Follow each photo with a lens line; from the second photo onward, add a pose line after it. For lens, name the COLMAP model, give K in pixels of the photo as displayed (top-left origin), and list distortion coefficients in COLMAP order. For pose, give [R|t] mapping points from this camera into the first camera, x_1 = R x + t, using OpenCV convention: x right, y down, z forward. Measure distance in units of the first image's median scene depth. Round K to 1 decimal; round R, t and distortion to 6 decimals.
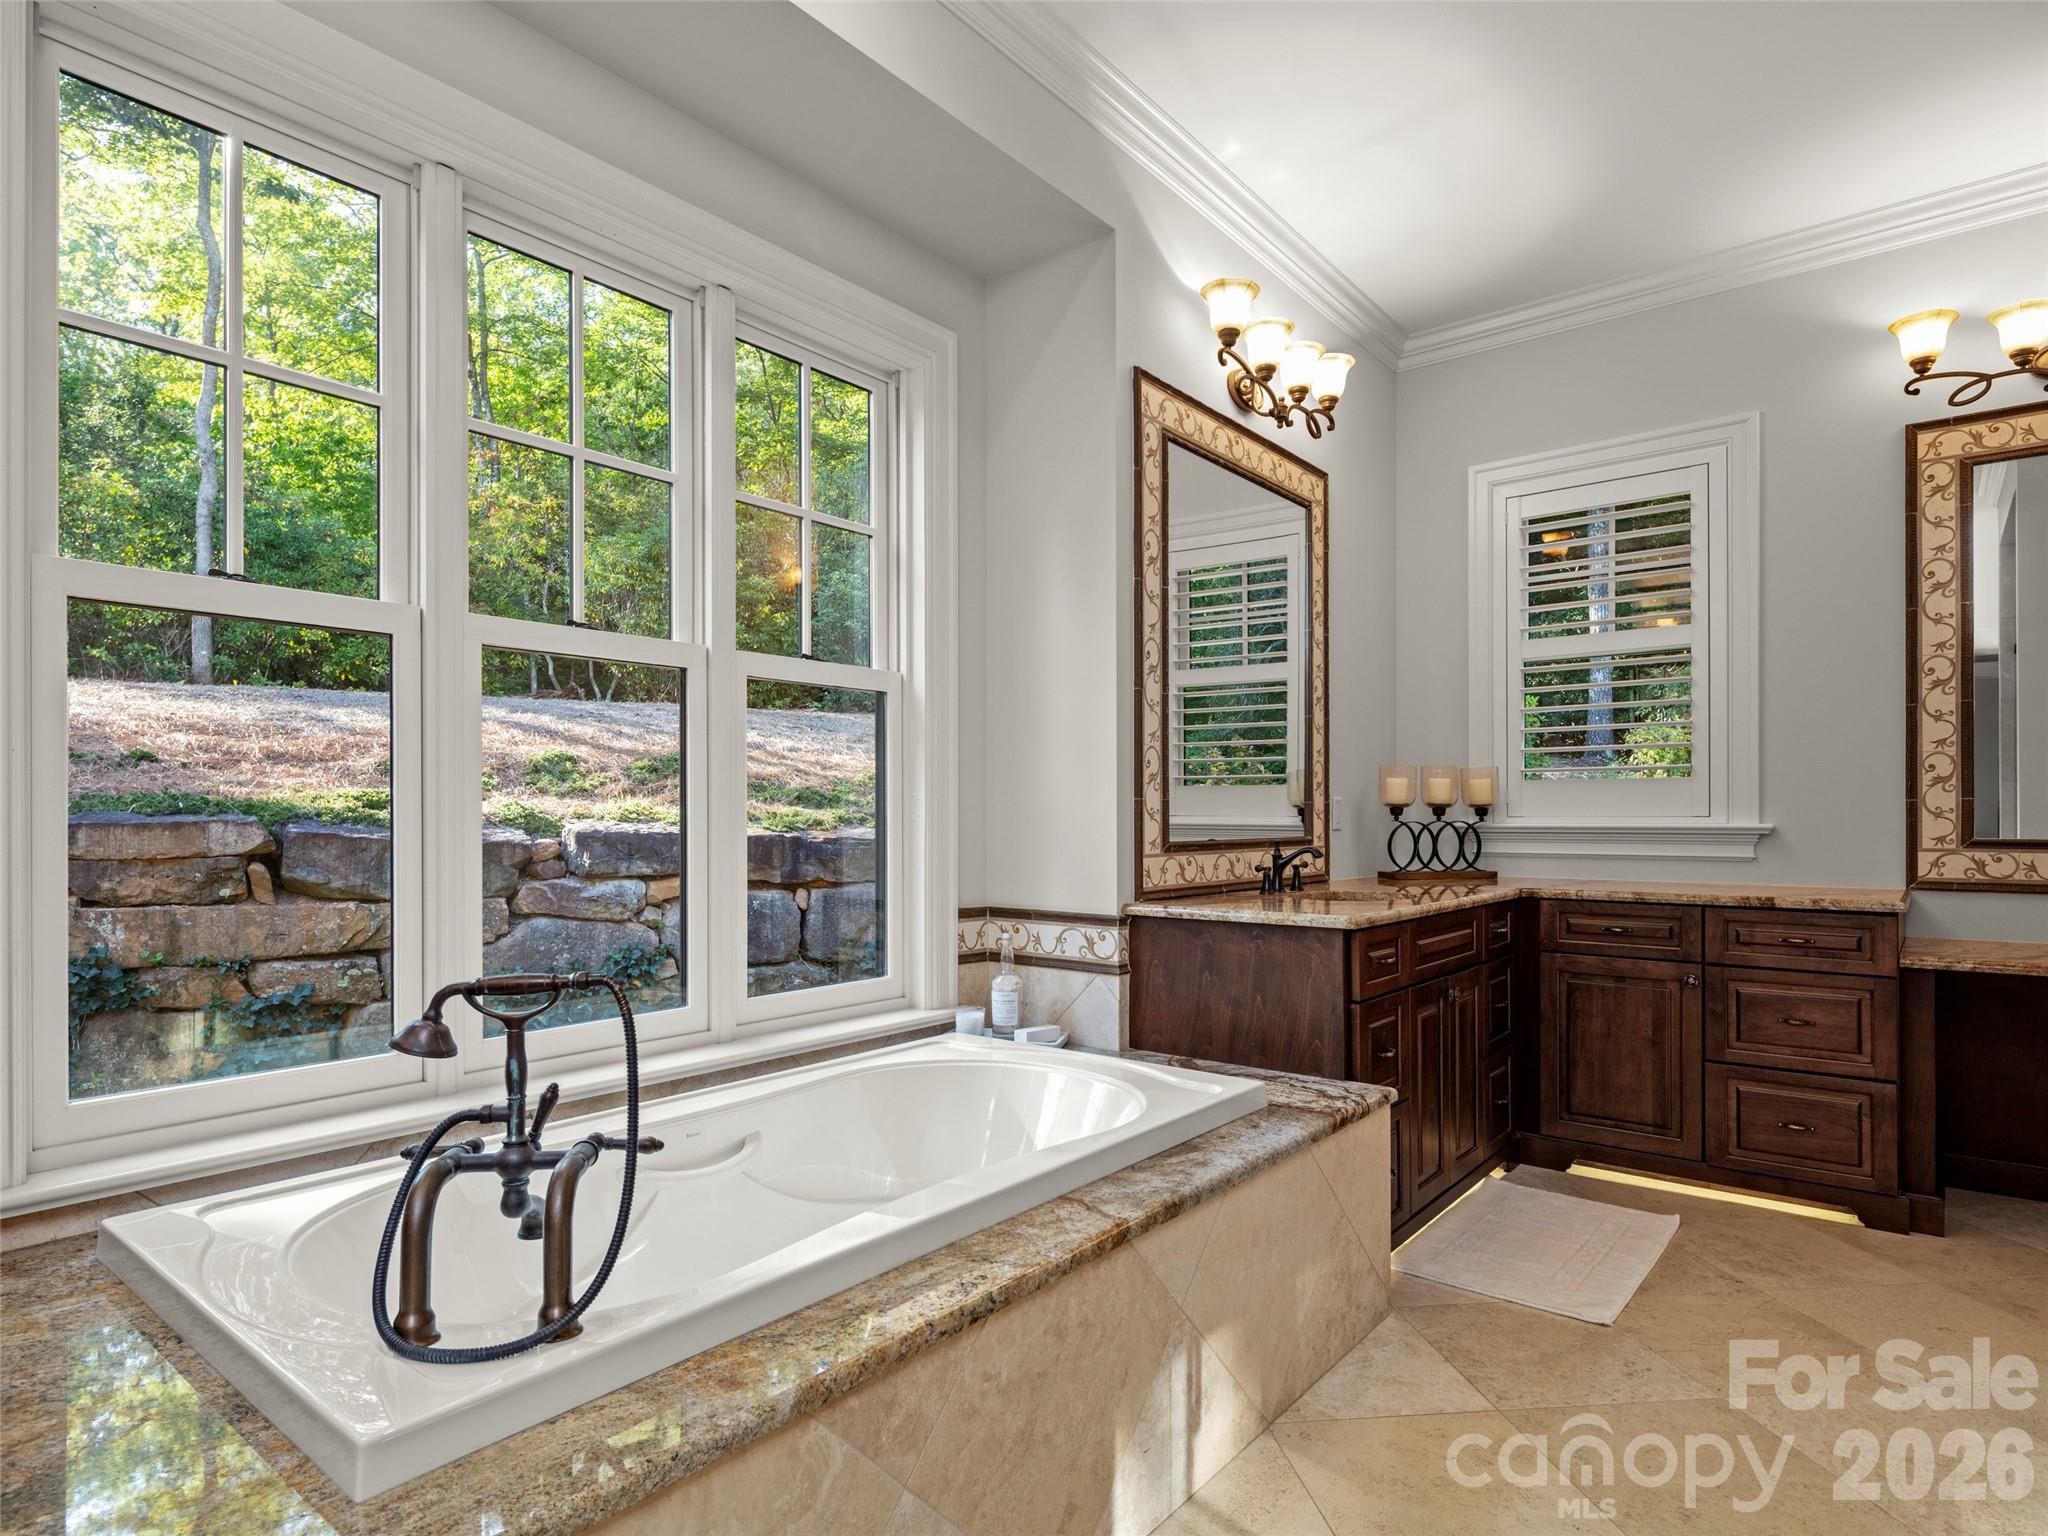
lens RADIAL K [[1147.9, 0, 1027.3], [0, 1147.9, 820.1], [0, 0, 1]] dist [-0.000792, -0.002575]
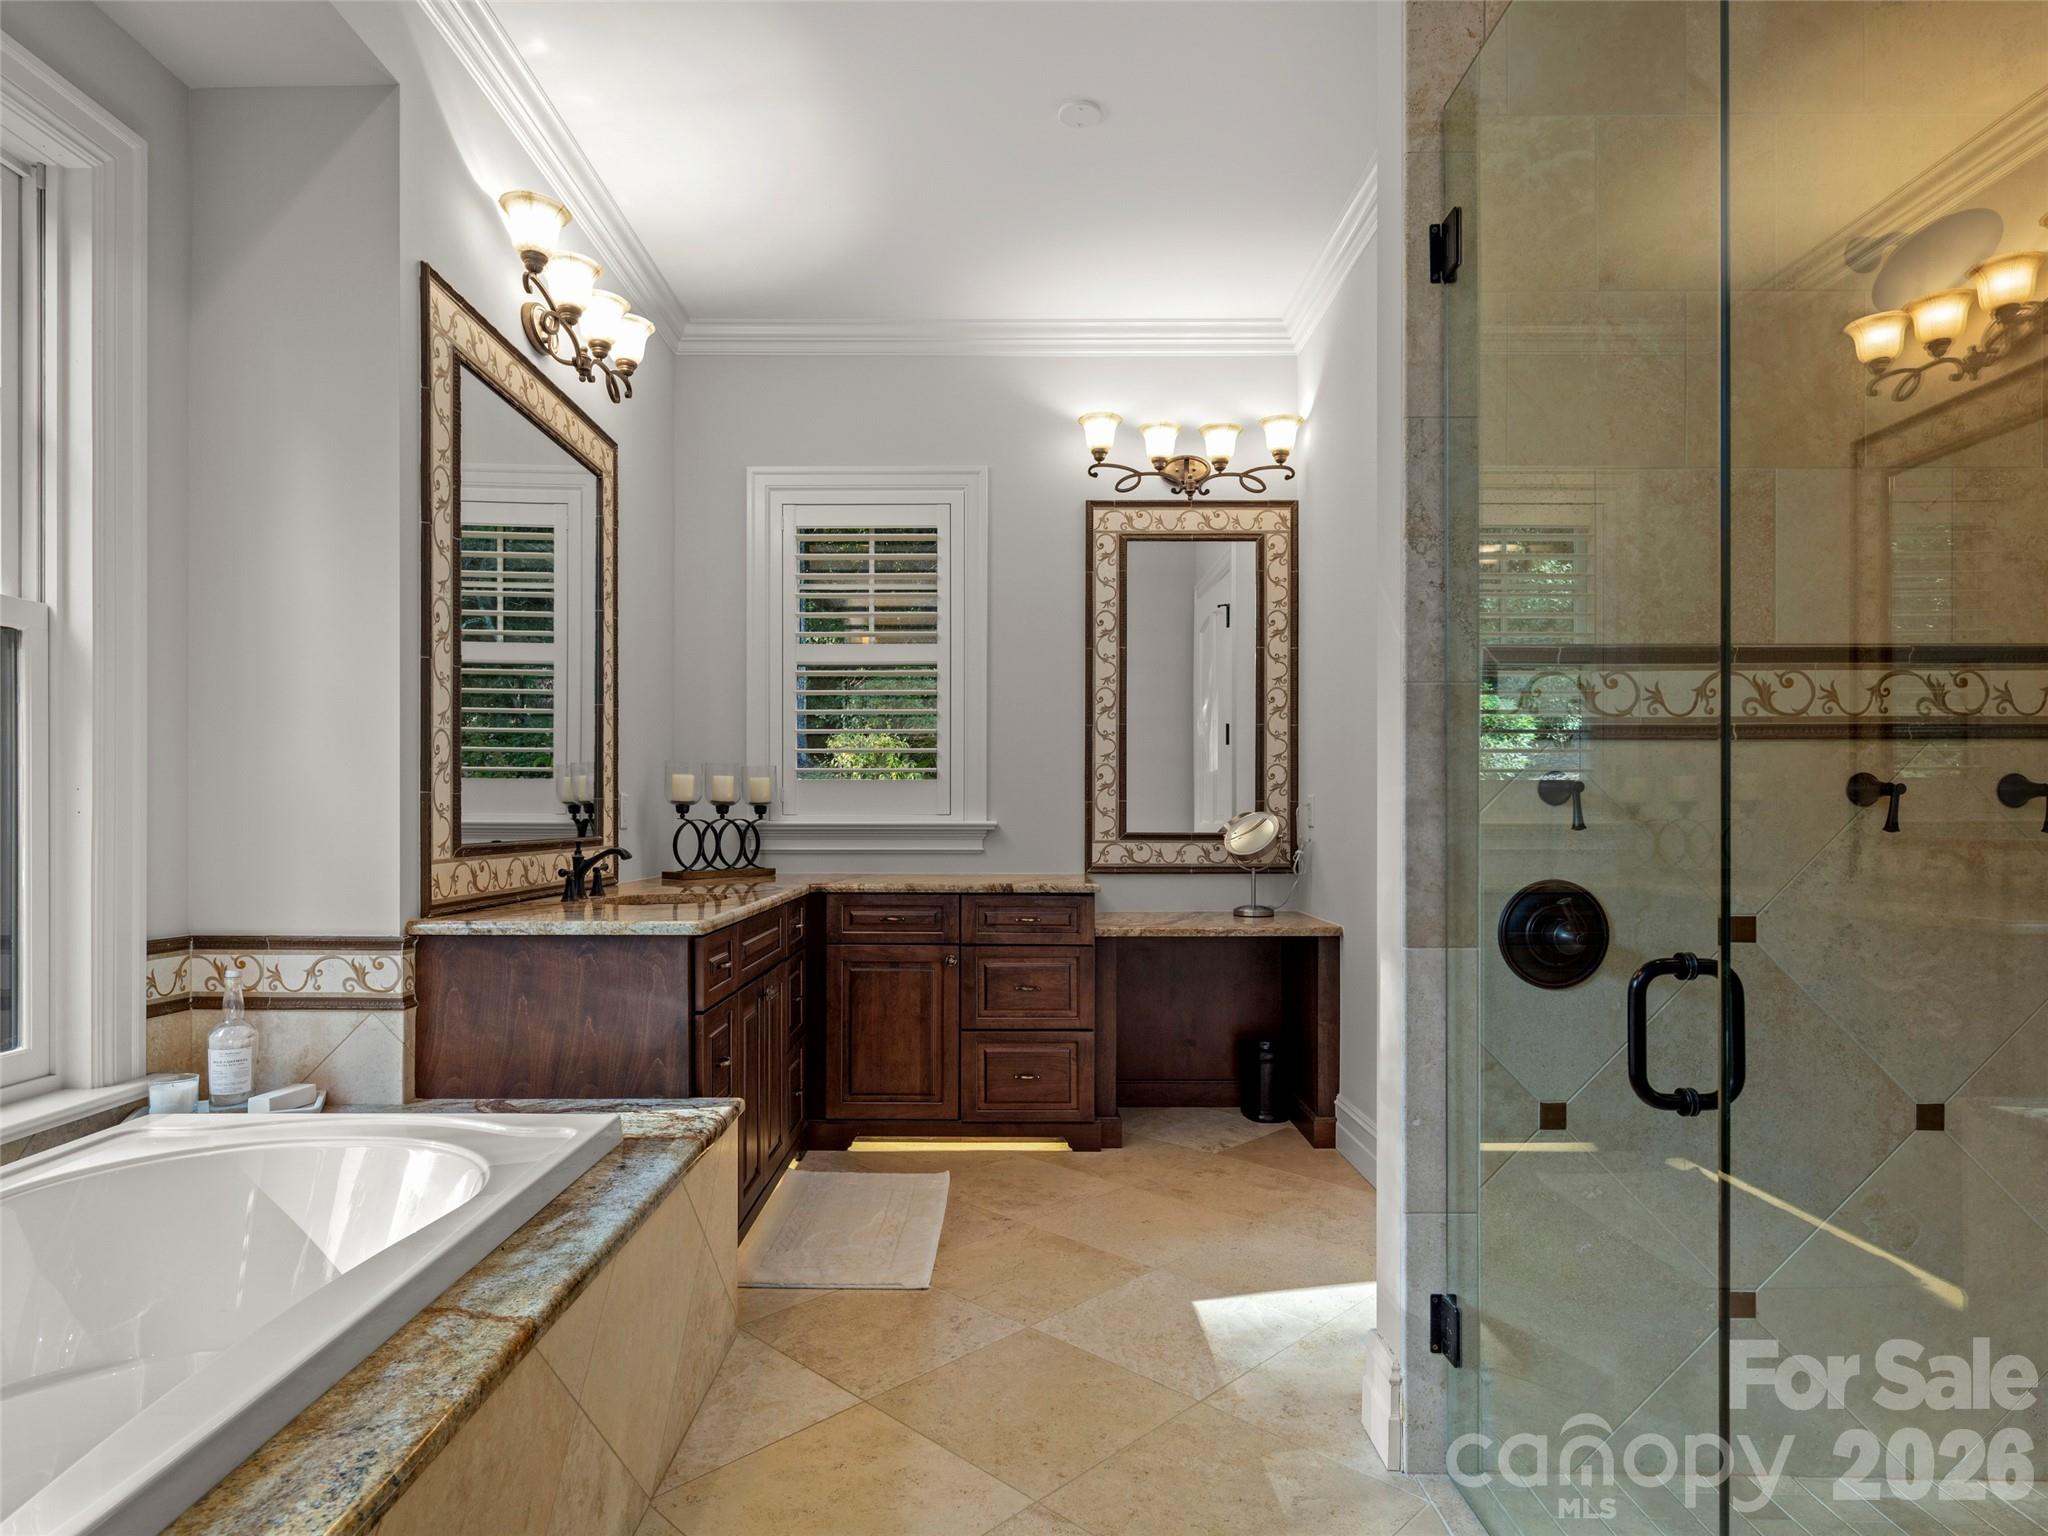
lens RADIAL K [[1147.9, 0, 1027.3], [0, 1147.9, 820.1], [0, 0, 1]] dist [-0.000792, -0.002575]
pose [[0.772381, -0.001217, 0.635158, -0.082882], [-0.000362, 0.999997, 0.002356, -0.000659], [-0.635159, -0.002049, 0.772378, 0.086584]]
